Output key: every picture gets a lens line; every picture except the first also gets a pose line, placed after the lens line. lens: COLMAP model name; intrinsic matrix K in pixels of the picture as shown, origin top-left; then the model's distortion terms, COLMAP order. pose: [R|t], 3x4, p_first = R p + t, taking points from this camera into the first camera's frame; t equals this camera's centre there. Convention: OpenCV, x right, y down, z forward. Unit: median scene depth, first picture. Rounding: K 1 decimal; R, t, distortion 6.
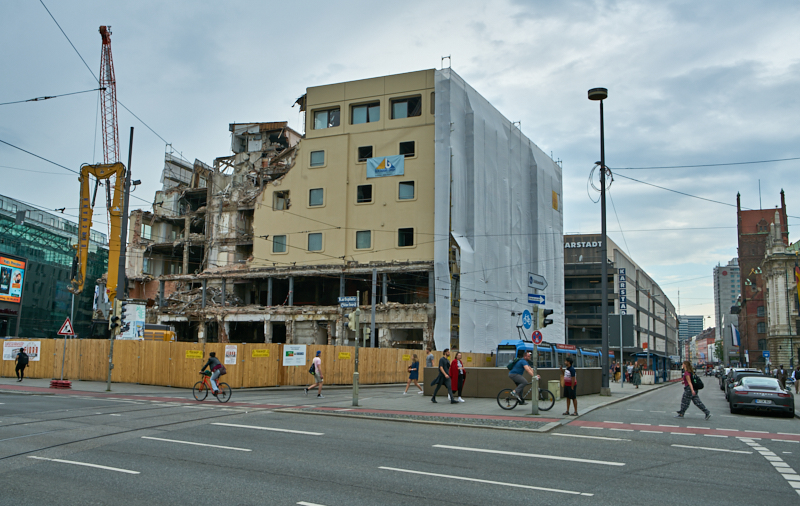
lens RADIAL K [[725.0, 0, 375.8], [0, 725.0, 258.9], [0, 0, 1]] dist [-0.019724, -0.001185]
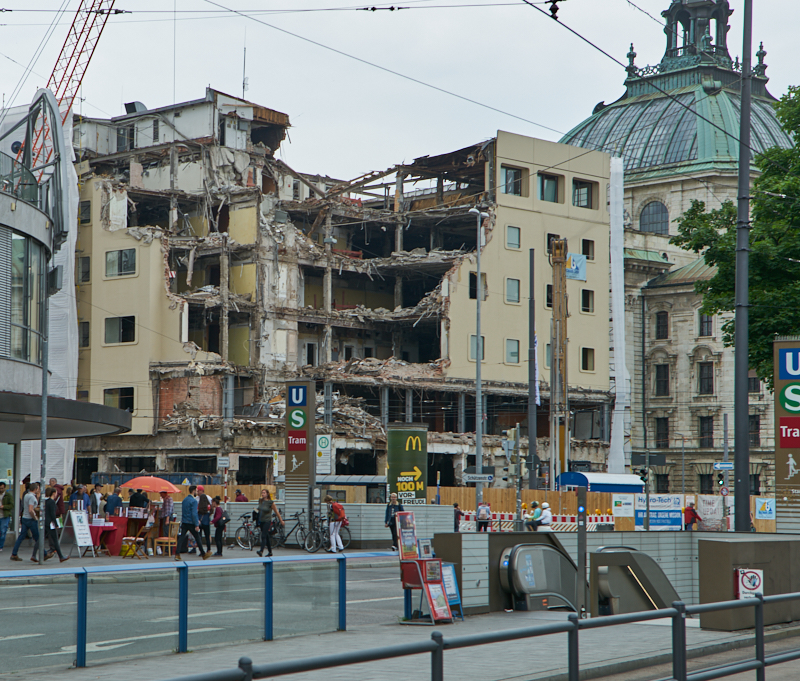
lens RADIAL K [[1883.8, 0, 253.2], [0, 1883.8, 370.1], [0, 0, 1]] dist [0.389743, -0.431161]
pose [[0.372095, 0.051653, 0.926756, -2.000093], [-0.134587, 0.990901, -0.001191, 0.034375], [-0.918385, -0.124286, 0.375661, 0.508357]]
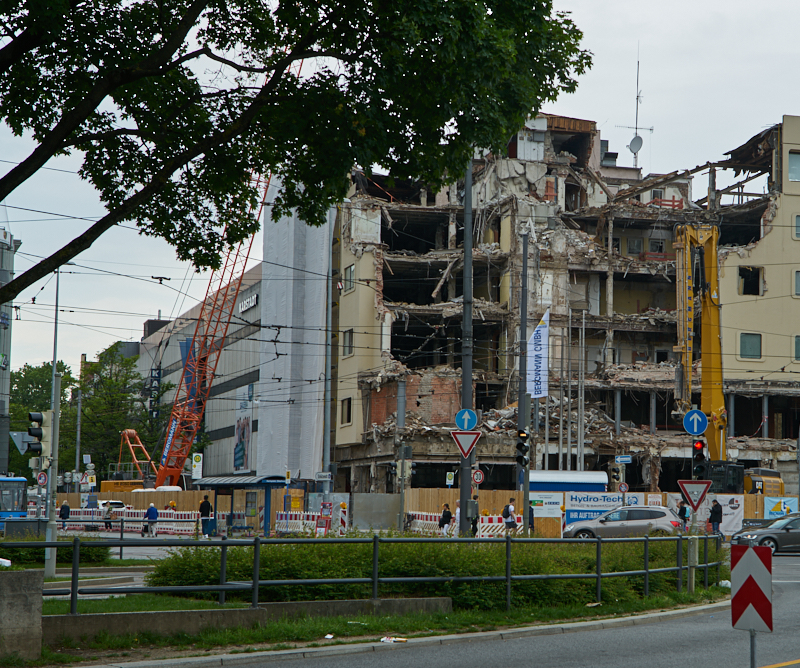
lens RADIAL K [[1704.0, 0, 559.0], [0, 1704.0, 356.8], [0, 0, 1]] dist [0.241380, 0.085604]
pose [[0.751733, 0.054341, 0.657225, -1.349413], [-0.093347, 0.995333, 0.024475, -0.033747], [-0.652828, -0.079749, 0.753297, -0.090168]]
